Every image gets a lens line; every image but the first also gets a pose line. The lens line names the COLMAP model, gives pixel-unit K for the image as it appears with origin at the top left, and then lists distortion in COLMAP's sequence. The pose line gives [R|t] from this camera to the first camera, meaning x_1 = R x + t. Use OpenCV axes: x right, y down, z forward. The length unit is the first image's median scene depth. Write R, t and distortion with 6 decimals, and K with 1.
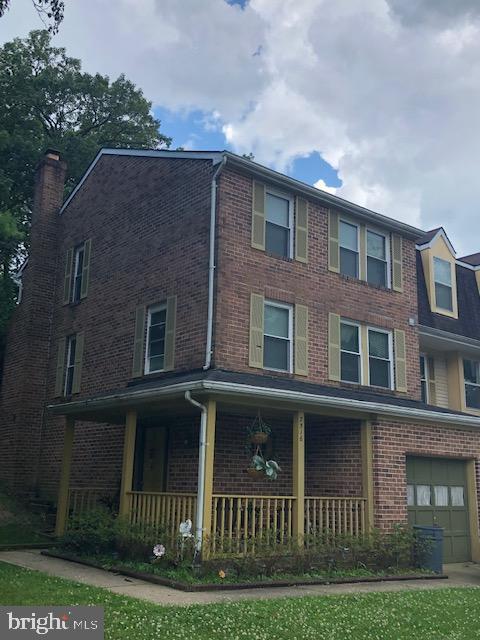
lens RADIAL K [[671.4, 0, 240.0], [0, 671.4, 320.0], [0, 0, 1]] dist [-0.000139, -0.018351]
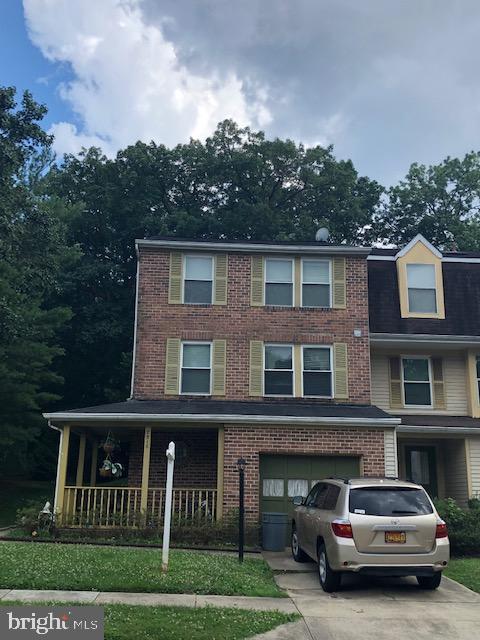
lens RADIAL K [[681.2, 0, 240.0], [0, 681.2, 320.0], [0, 0, 1]] dist [0.000965, -0.019846]
pose [[0.815268, -0.159205, -0.556769, 0.819982], [0.145326, 0.986946, -0.069414, 0.034962], [0.560552, -0.024322, 0.827762, -0.036159]]
